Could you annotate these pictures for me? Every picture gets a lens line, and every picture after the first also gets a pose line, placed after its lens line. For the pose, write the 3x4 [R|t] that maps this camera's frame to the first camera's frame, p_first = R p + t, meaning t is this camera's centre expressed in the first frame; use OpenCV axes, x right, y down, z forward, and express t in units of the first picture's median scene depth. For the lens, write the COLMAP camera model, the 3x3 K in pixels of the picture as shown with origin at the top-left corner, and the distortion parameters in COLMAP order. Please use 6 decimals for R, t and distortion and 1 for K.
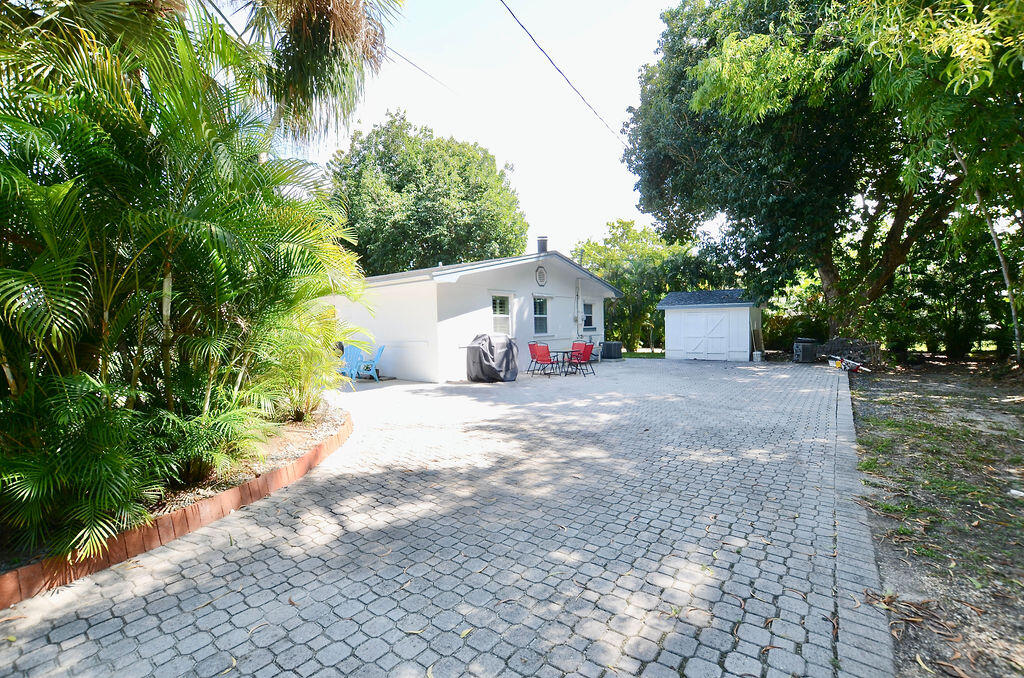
lens RADIAL K [[450.3, 0, 507.6], [0, 450.3, 344.3], [0, 0, 1]] dist [-0.037658, 0.005628]
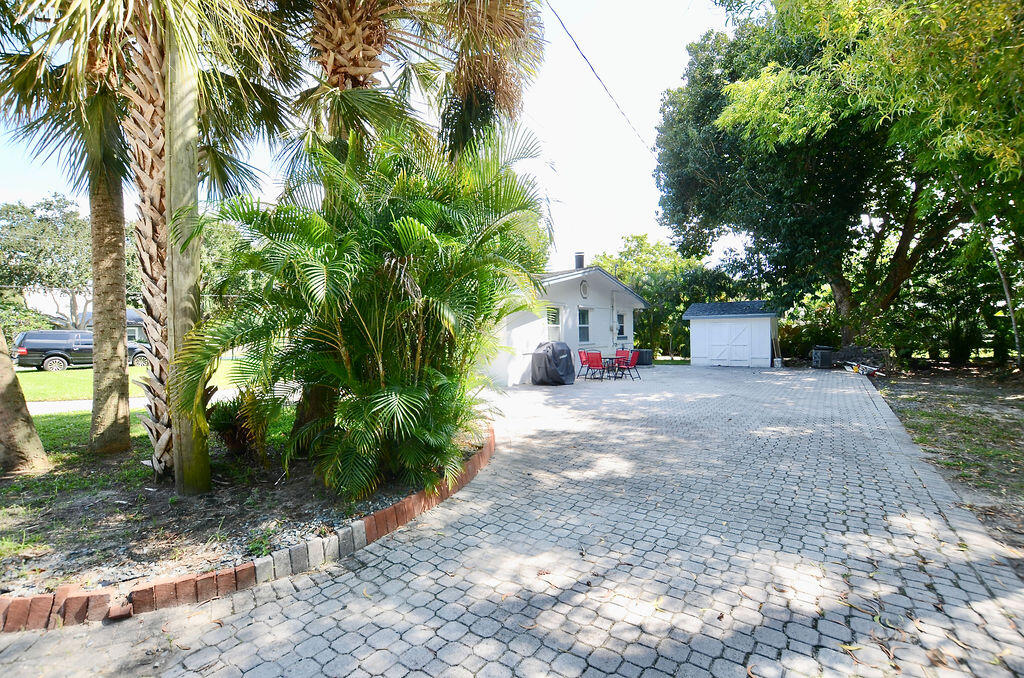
lens RADIAL K [[450.3, 0, 507.6], [0, 450.3, 344.3], [0, 0, 1]] dist [-0.037658, 0.005628]
pose [[0.999921, 0.000067, 0.012556, -0.112395], [0.000183, 0.999801, -0.019958, 0.003603], [-0.012555, 0.019959, 0.999722, -0.077373]]
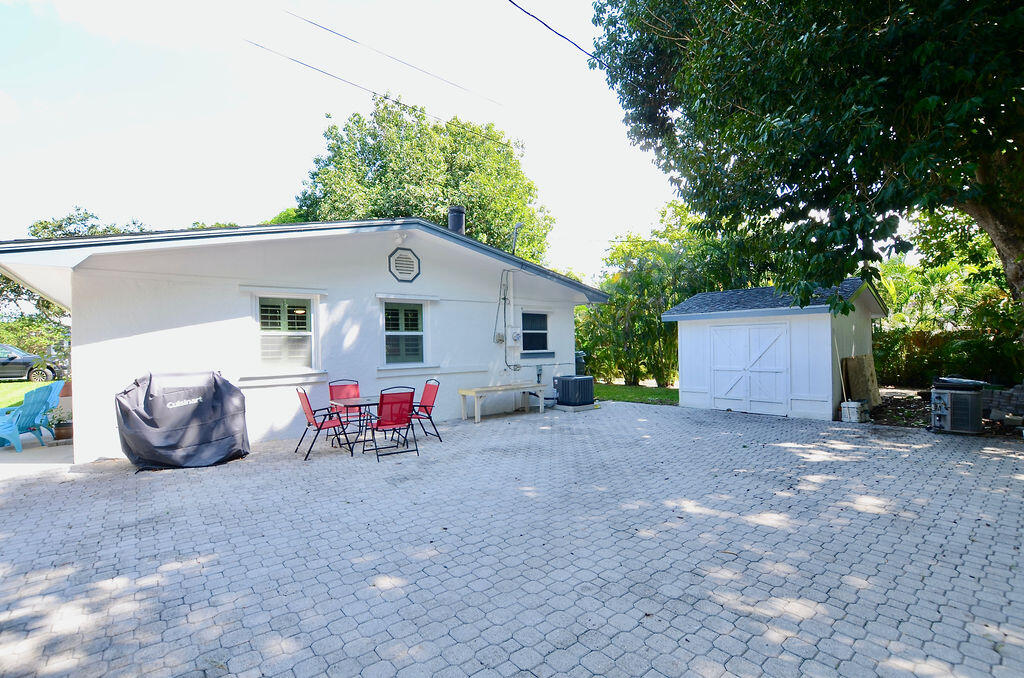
lens RADIAL K [[446.4, 0, 512.0], [0, 446.4, 339.0], [0, 0, 1]] dist [-0.037568, -0.000030]
pose [[0.969050, -0.002419, -0.246854, 0.314207], [-0.010835, 0.998572, -0.052320, -0.024562], [0.246628, 0.053375, 0.967639, 0.430669]]
